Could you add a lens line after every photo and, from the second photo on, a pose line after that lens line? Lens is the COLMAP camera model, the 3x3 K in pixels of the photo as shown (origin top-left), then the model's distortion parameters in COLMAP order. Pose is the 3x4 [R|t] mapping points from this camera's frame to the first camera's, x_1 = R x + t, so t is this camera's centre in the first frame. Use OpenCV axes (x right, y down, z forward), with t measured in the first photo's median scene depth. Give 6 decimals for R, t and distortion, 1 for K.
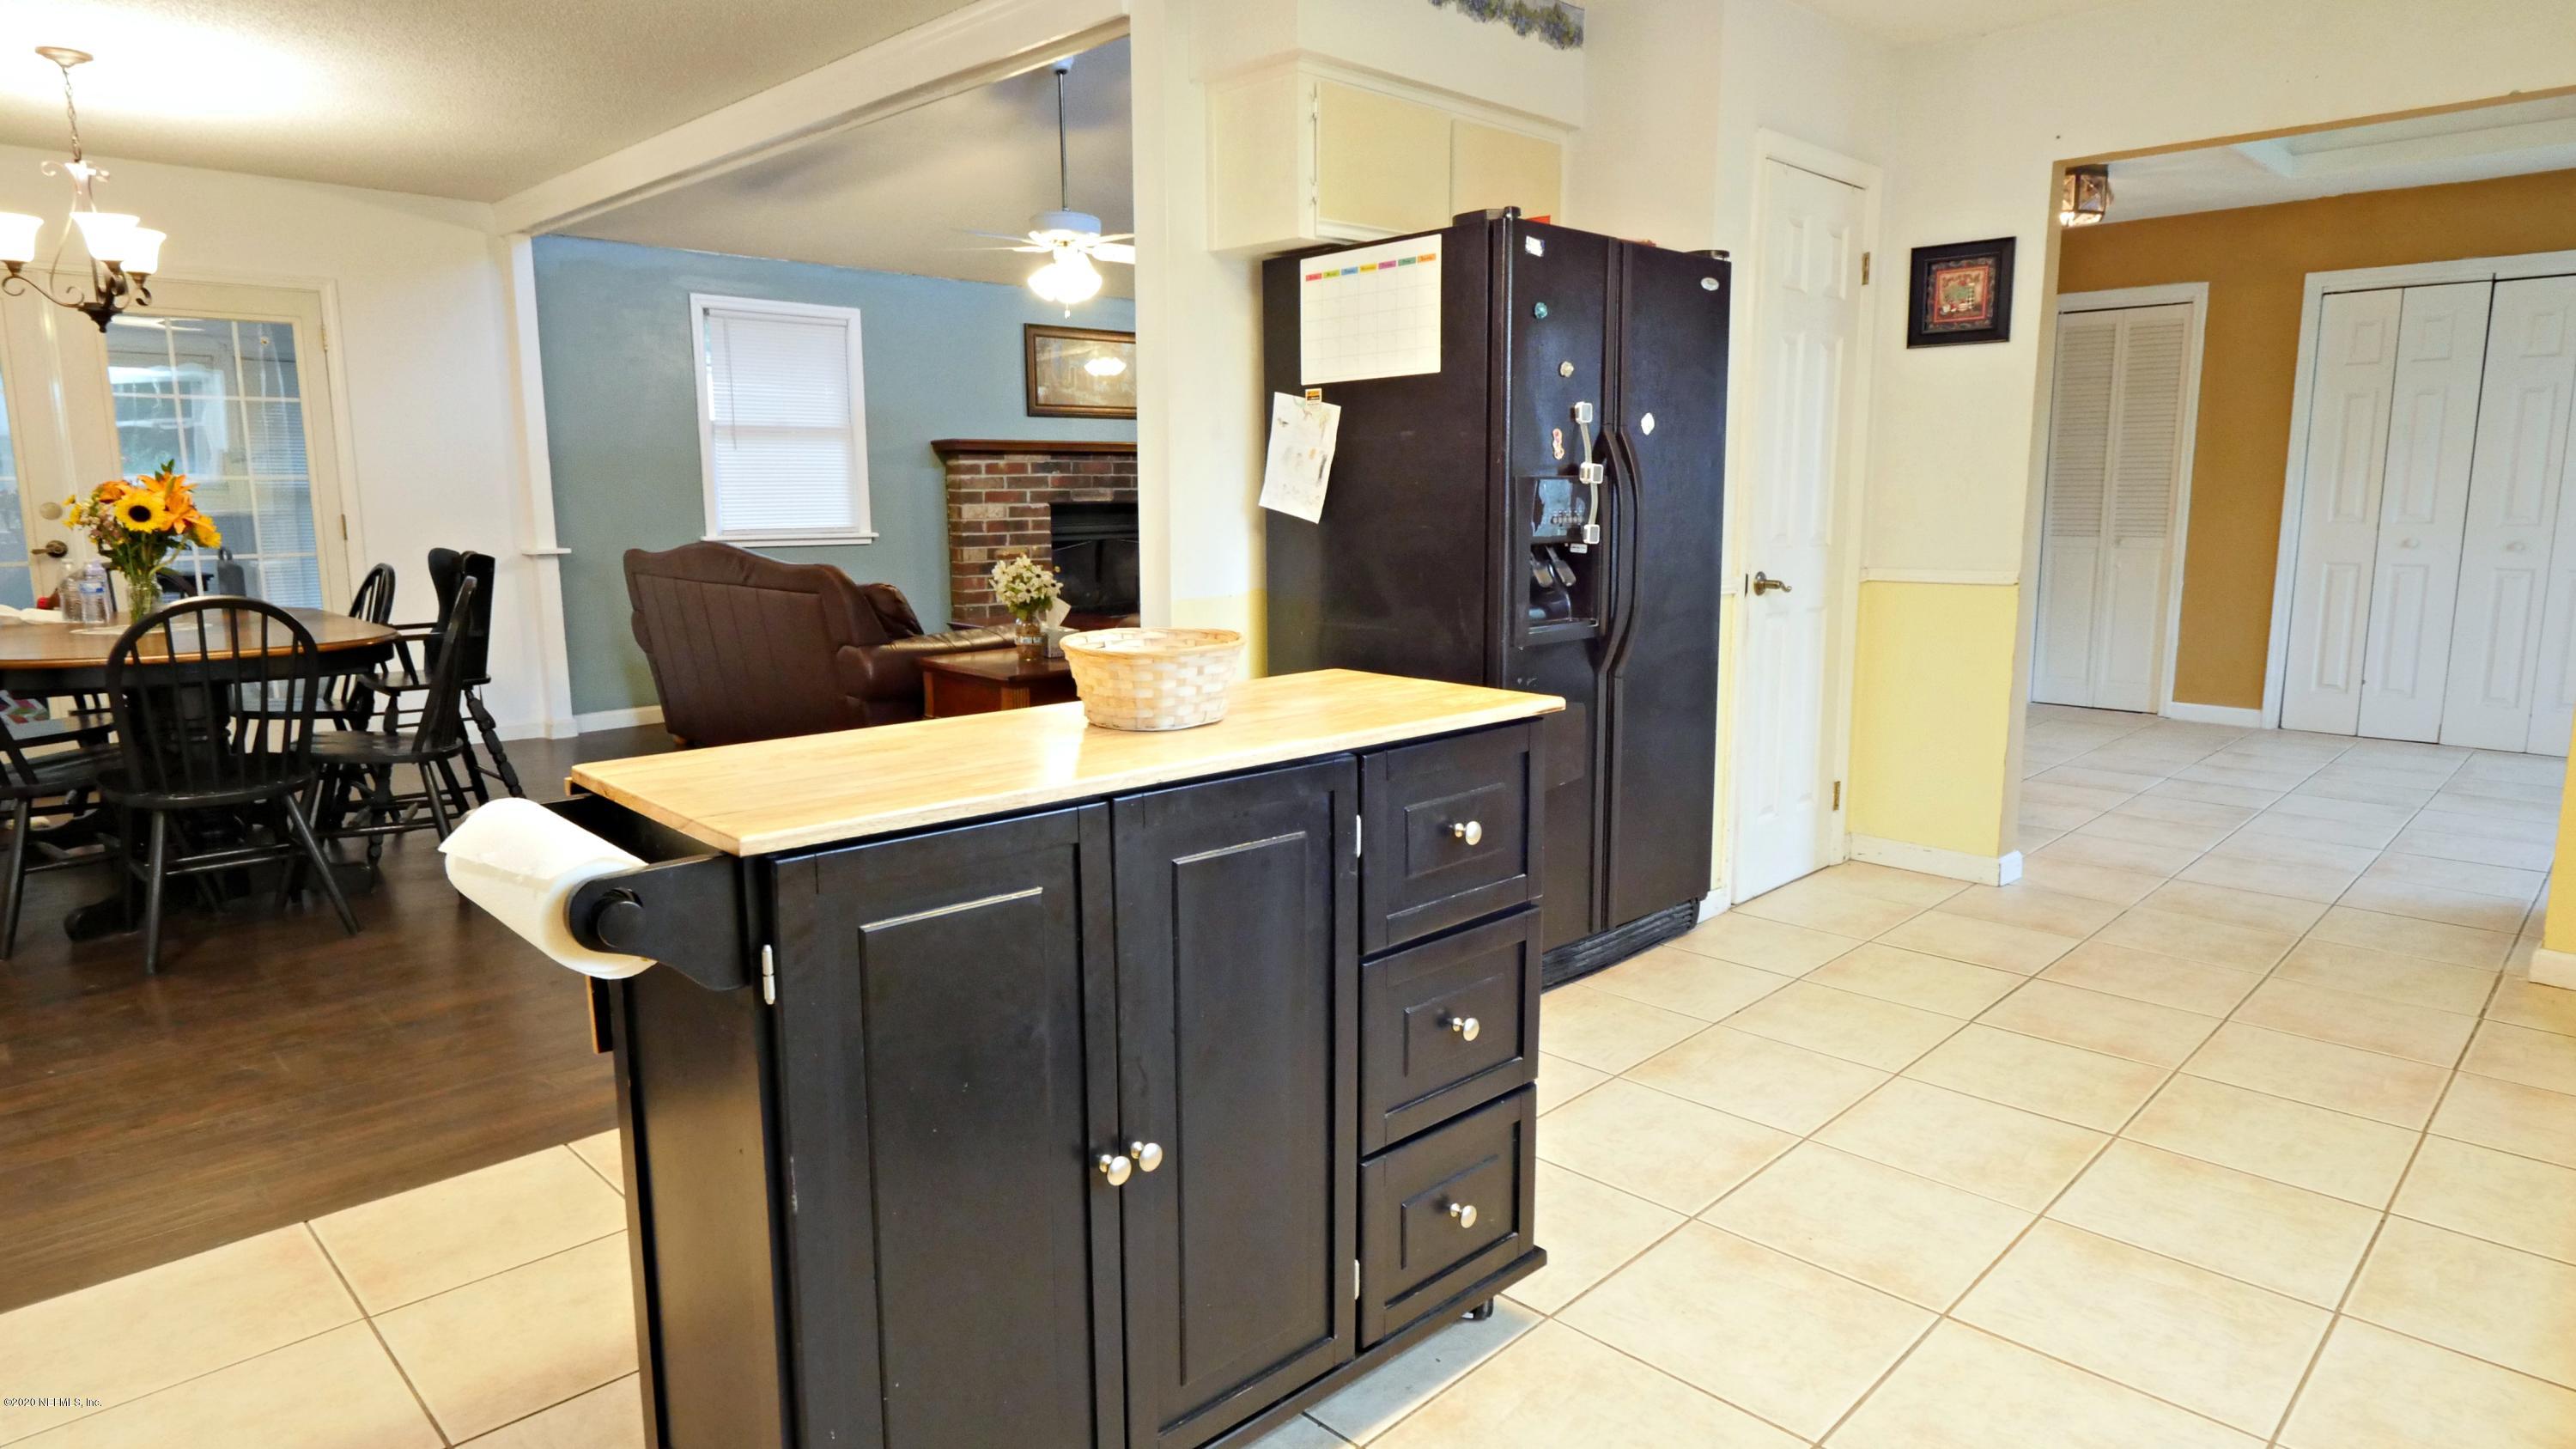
lens RADIAL K [[1465.6, 0, 1288.0], [0, 1465.6, 724.5], [0, 0, 1]] dist [0.001679, 0.000329]
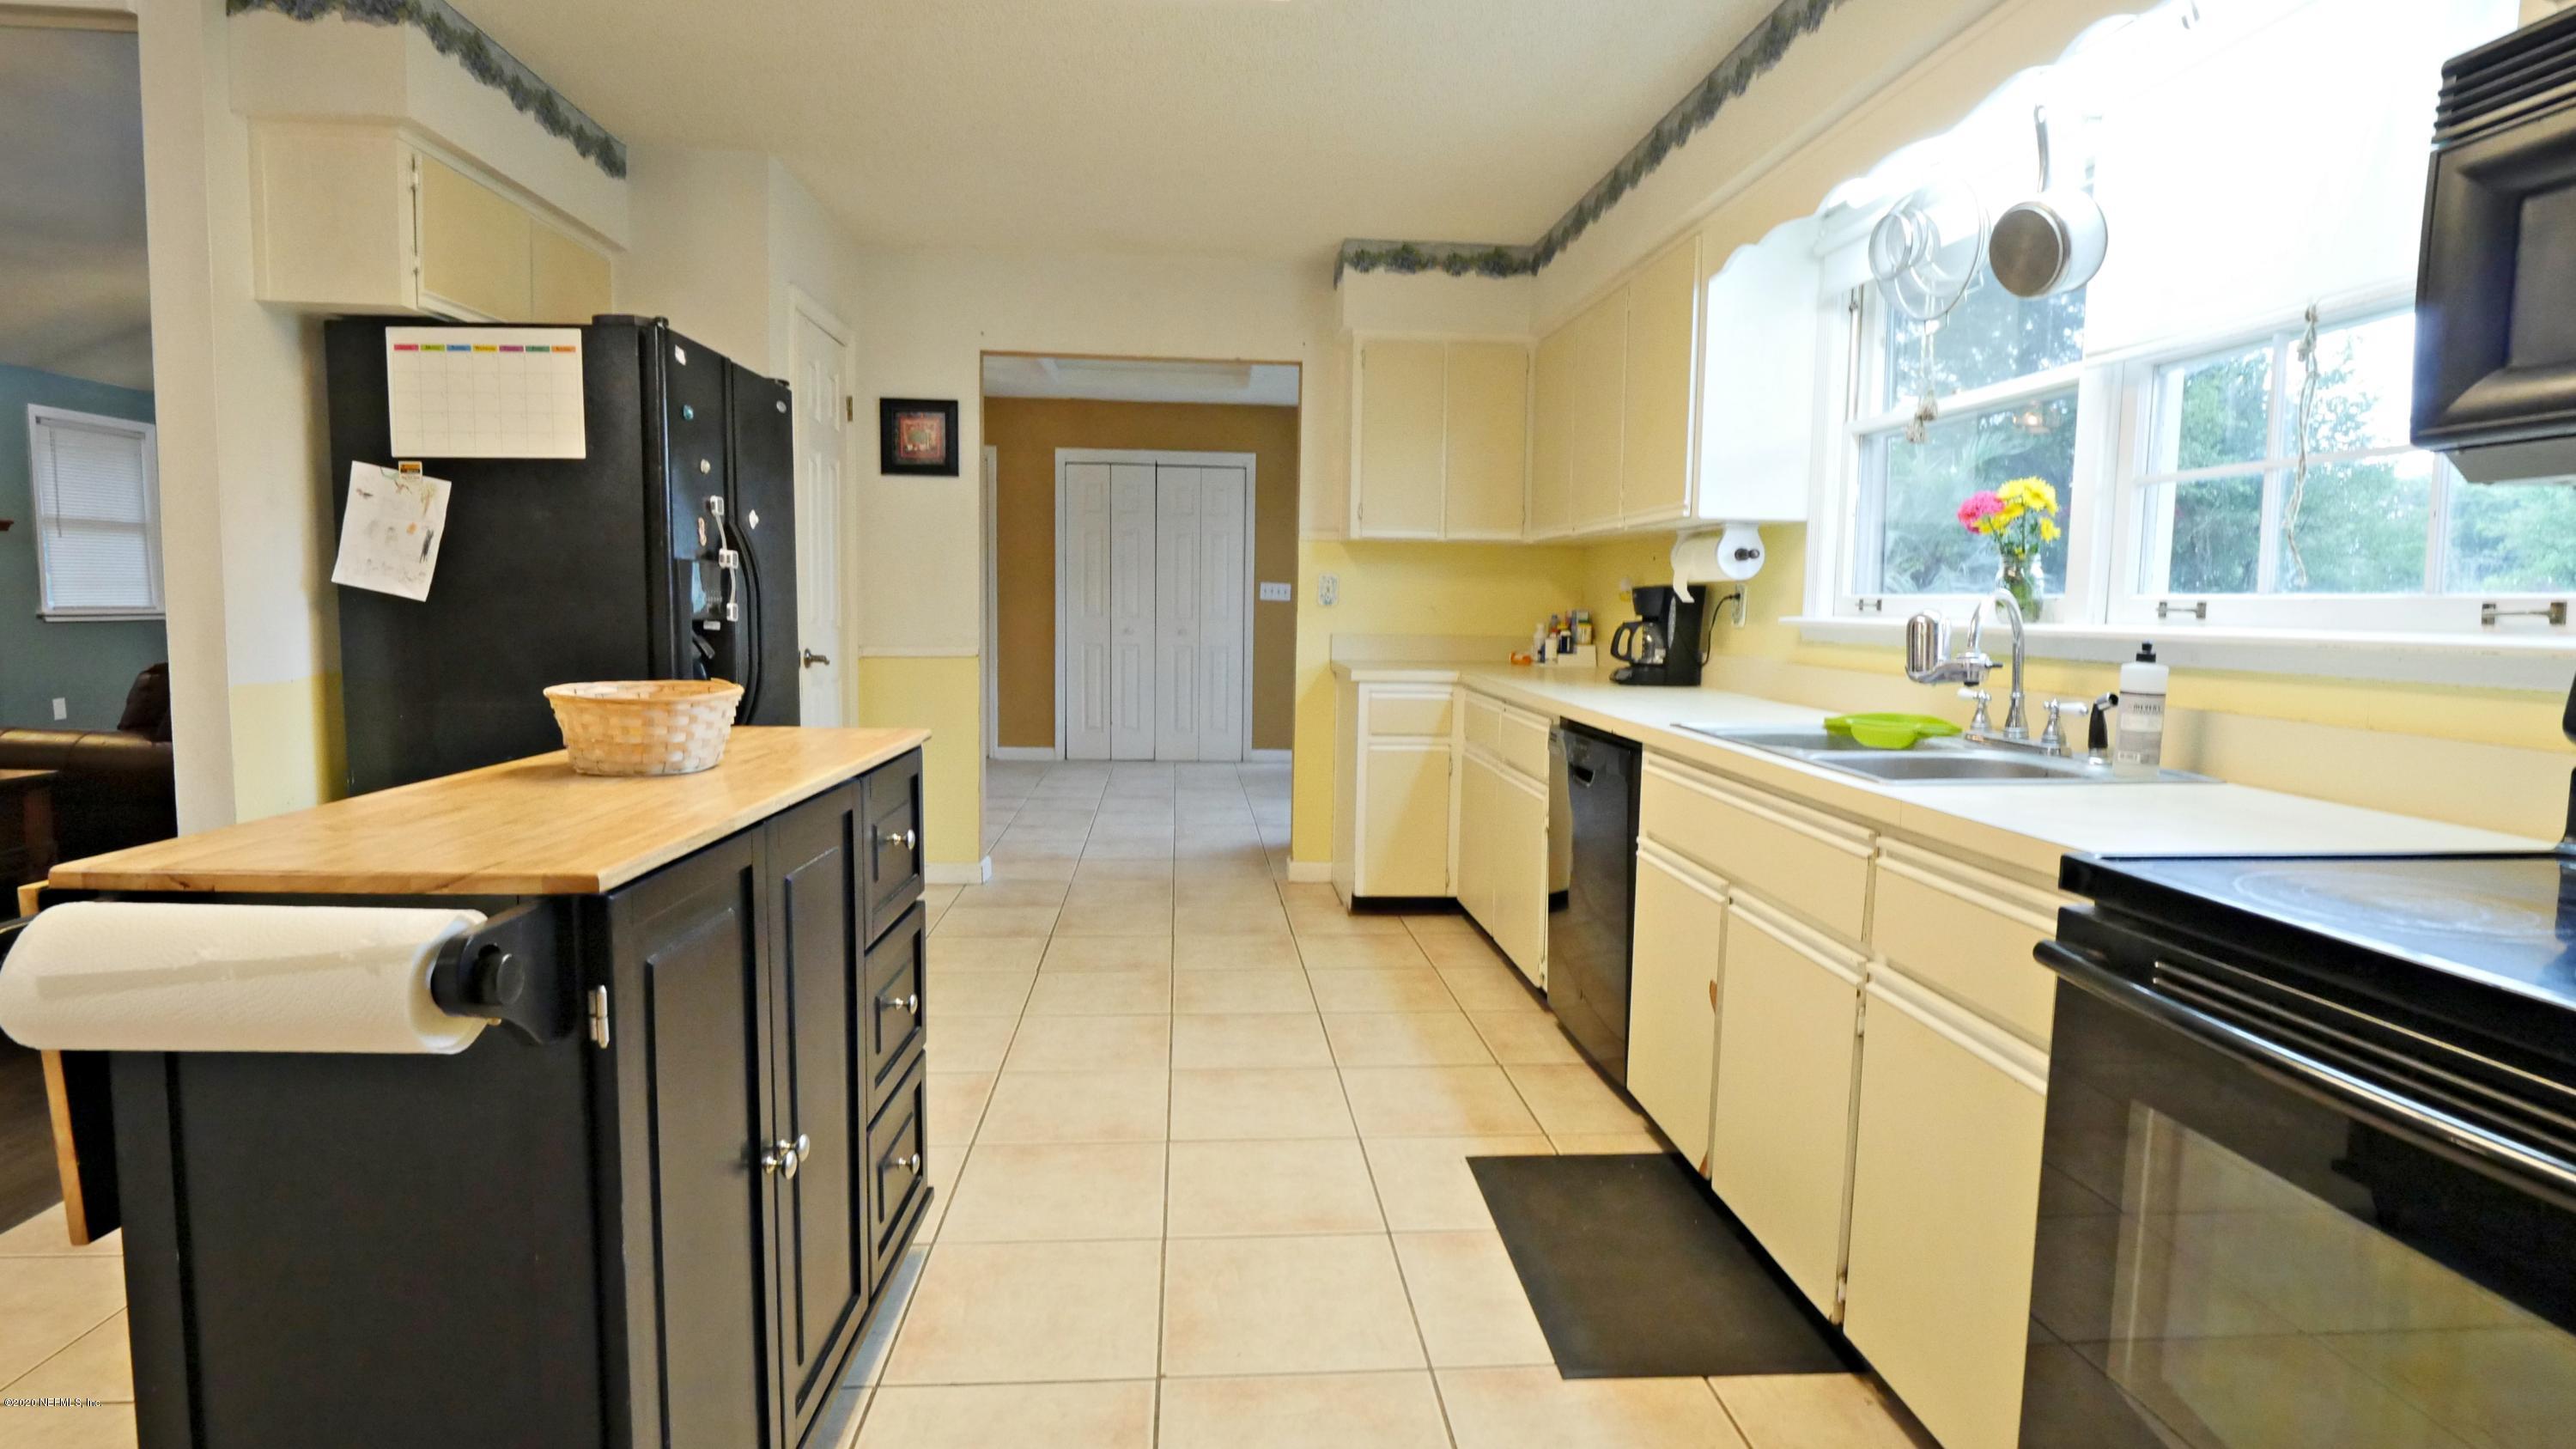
lens RADIAL K [[1292.4, 0, 1297.3], [0, 1292.4, 716.1], [0, 0, 1]] dist [-0.009136, 0.000673]
pose [[0.634057, -0.053430, 0.771438, -0.275524], [0.106575, 0.994128, -0.018743, 0.014729], [-0.765907, 0.094100, 0.636028, 0.034154]]
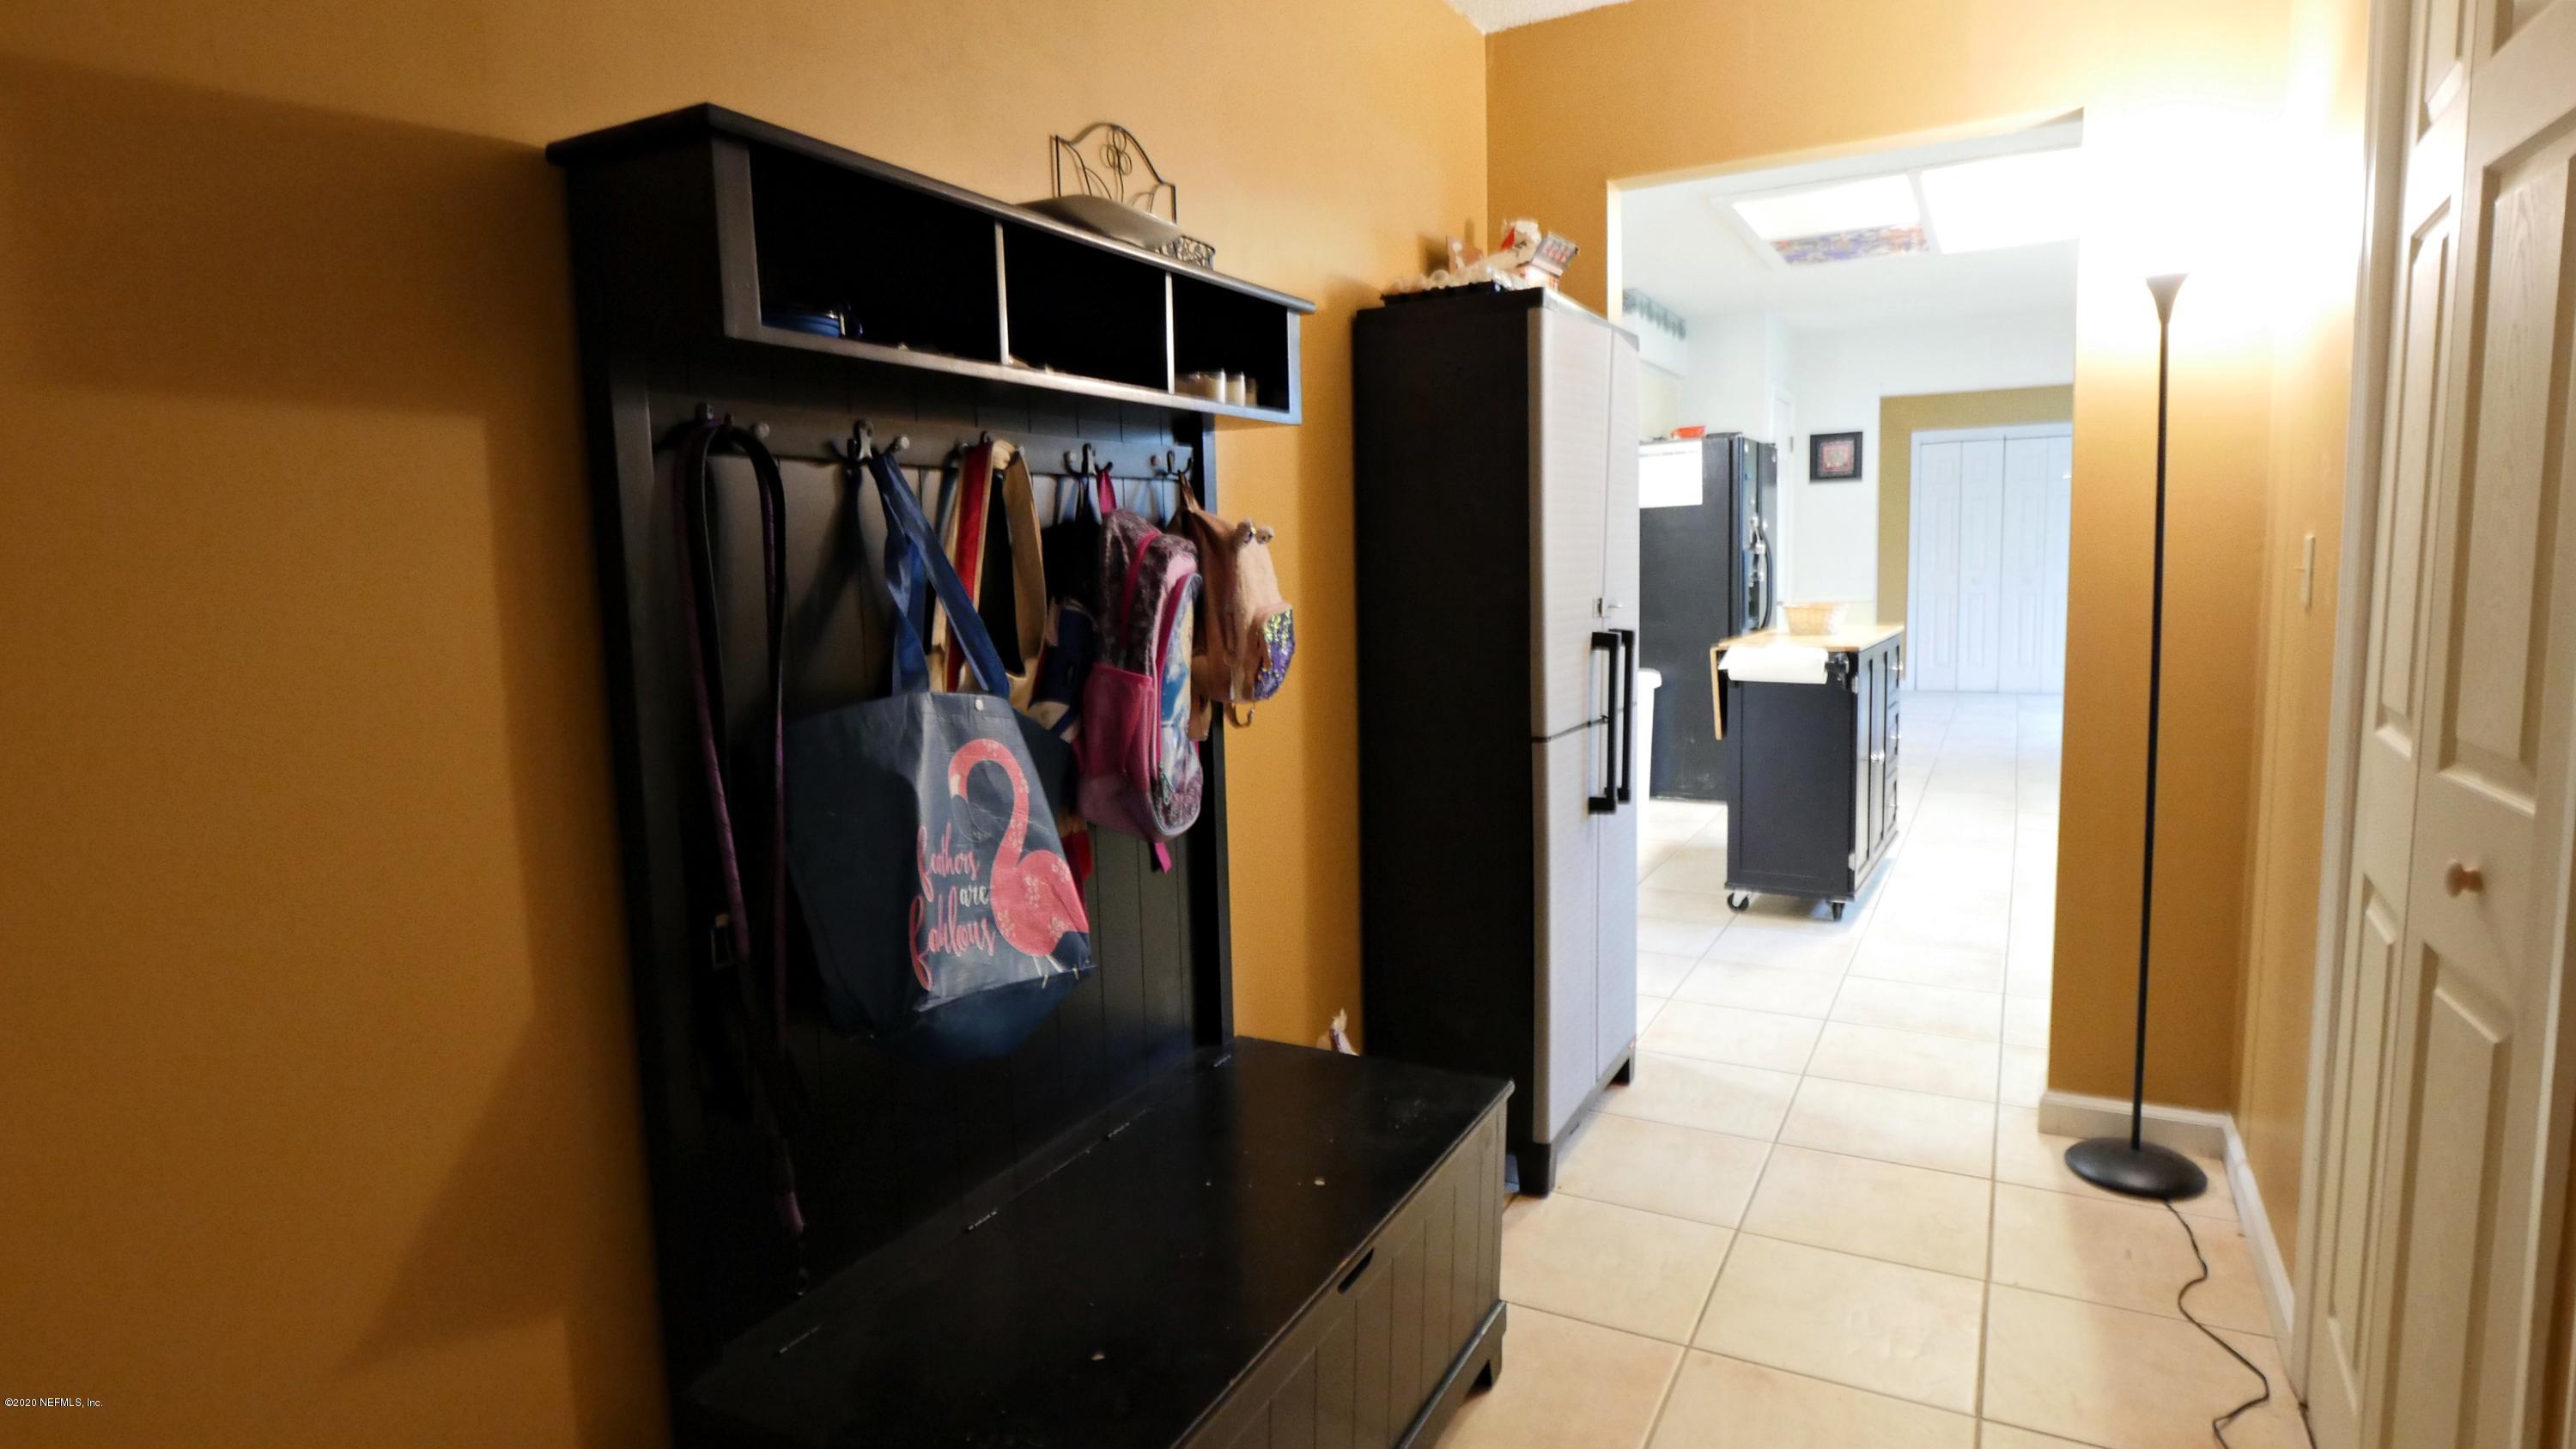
lens RADIAL K [[1376.3, 0, 1288.0], [0, 1376.3, 724.5], [0, 0, 1]] dist [-0.001612, -0.000428]
pose [[0.955915, -0.061484, 0.287134, -1.007604], [0.075201, 0.996482, -0.036980, 0.110994], [-0.283850, 0.056942, 0.957176, -0.716391]]
